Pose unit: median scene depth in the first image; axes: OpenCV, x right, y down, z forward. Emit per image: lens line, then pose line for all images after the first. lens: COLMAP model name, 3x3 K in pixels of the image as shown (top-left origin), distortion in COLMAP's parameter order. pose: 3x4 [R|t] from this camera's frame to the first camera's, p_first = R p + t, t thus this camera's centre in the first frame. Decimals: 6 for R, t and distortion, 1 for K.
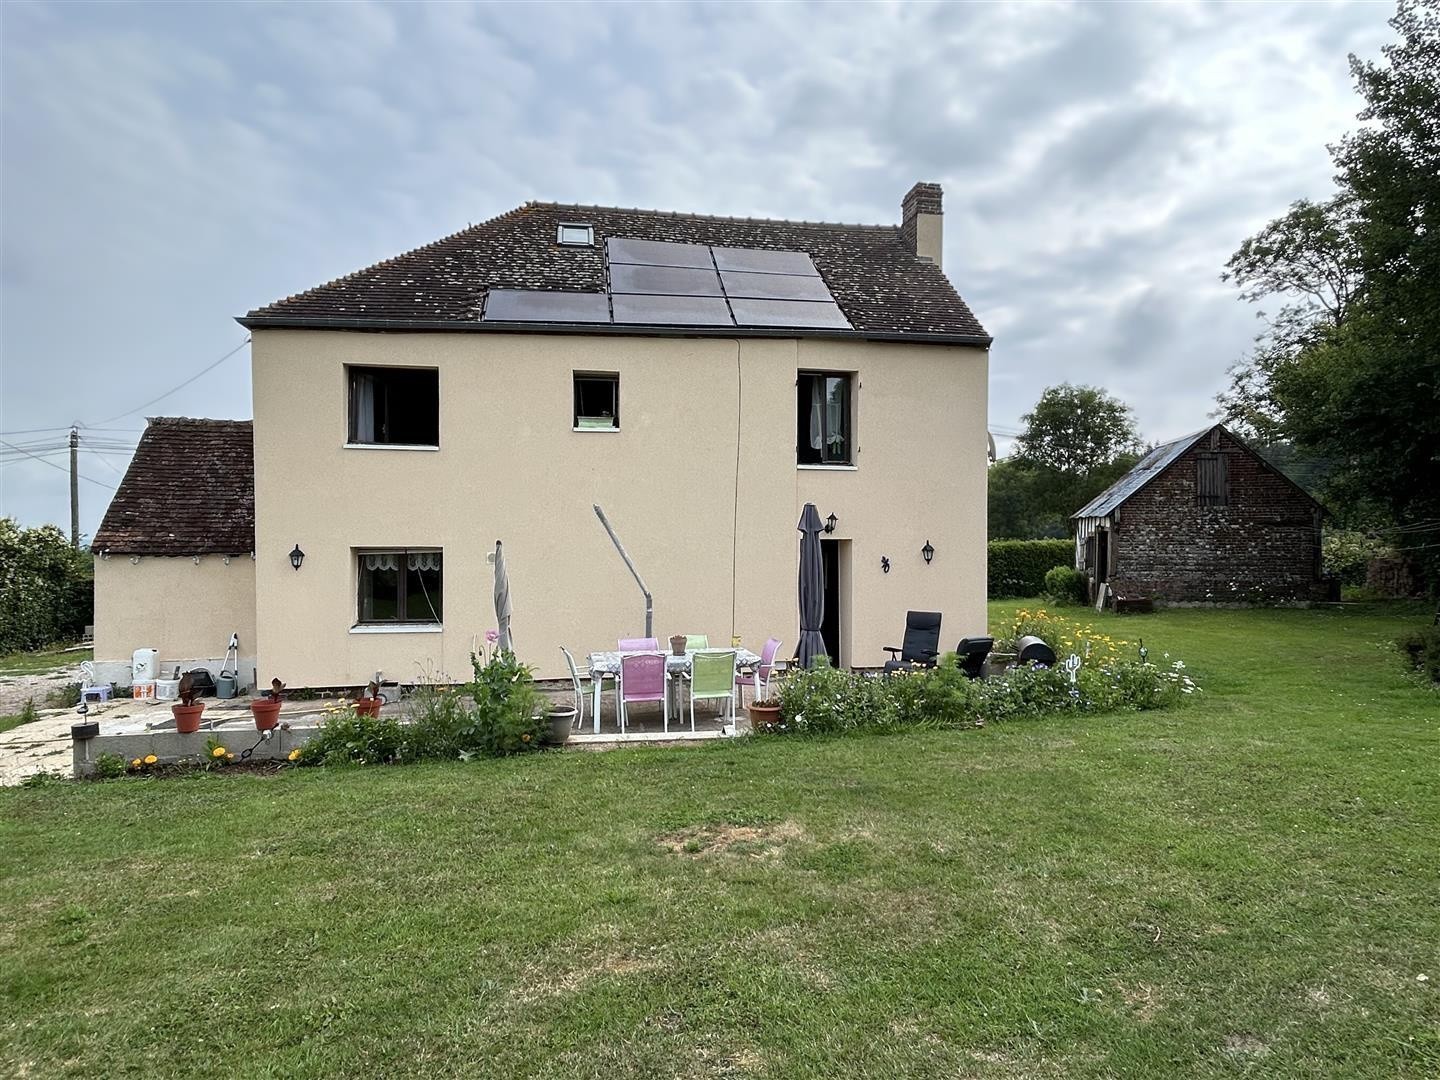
lens RADIAL K [[807.4, 0, 720.0], [0, 807.4, 540.0], [0, 0, 1]] dist [0.026980, -0.032190]
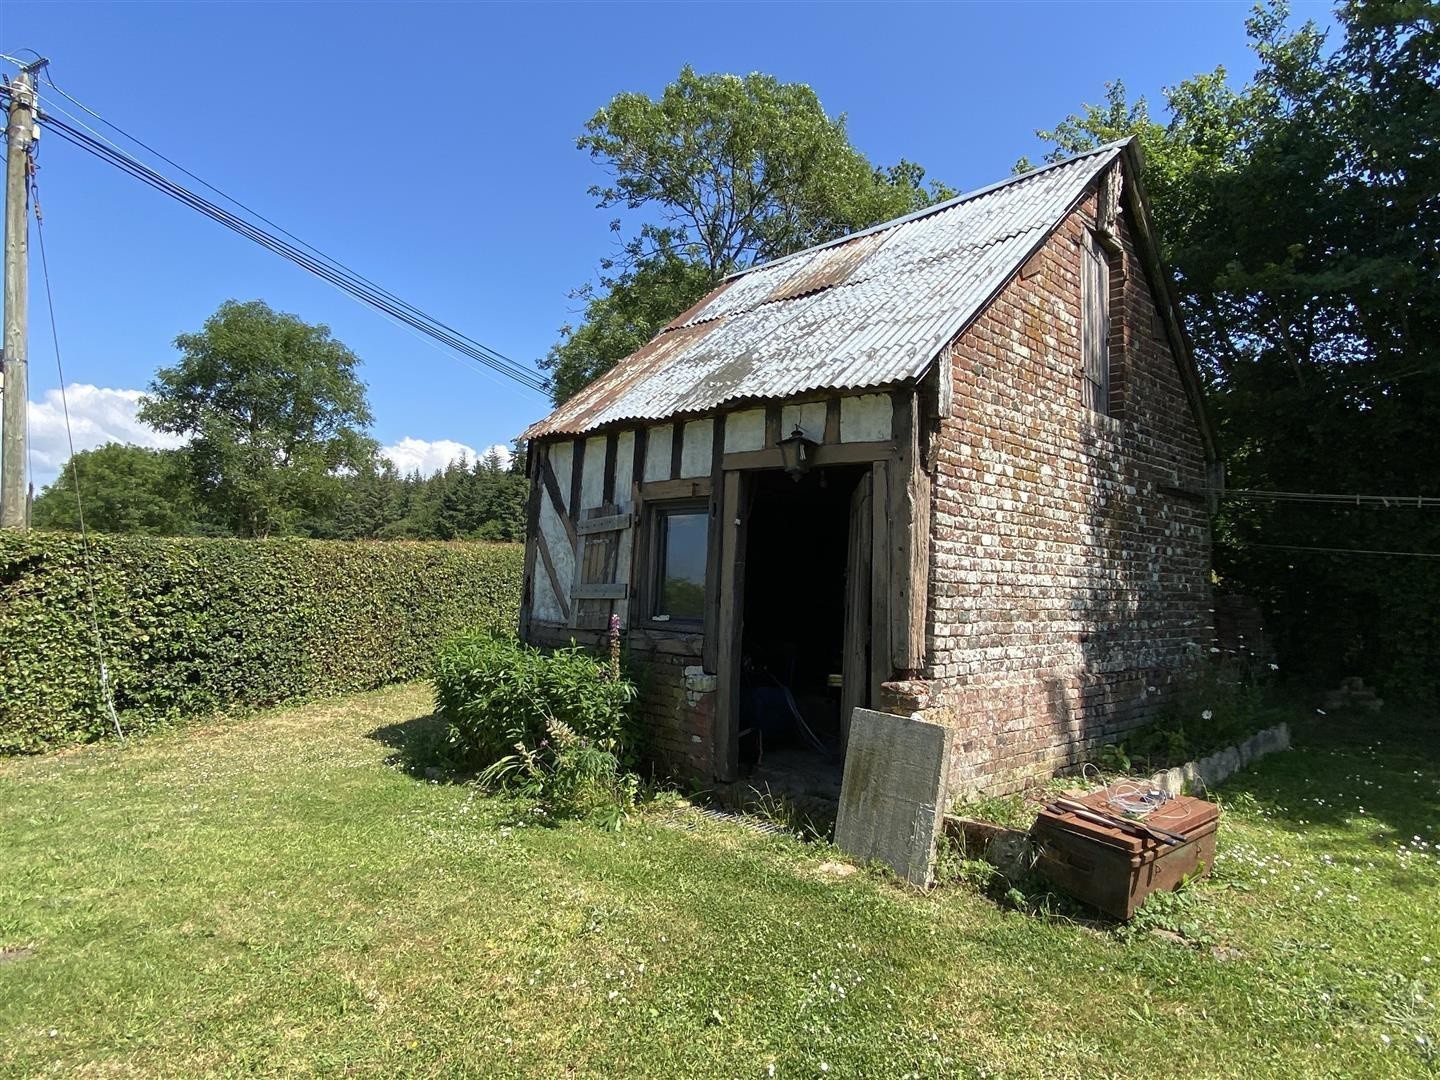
lens RADIAL K [[807.4, 0, 720.0], [0, 807.4, 540.0], [0, 0, 1]] dist [0.026980, -0.032190]
pose [[0.542329, 0.065231, 0.837630, 0.204758], [-0.029903, 0.997848, -0.058348, 0.017311], [-0.839634, 0.006596, 0.543113, 0.672817]]
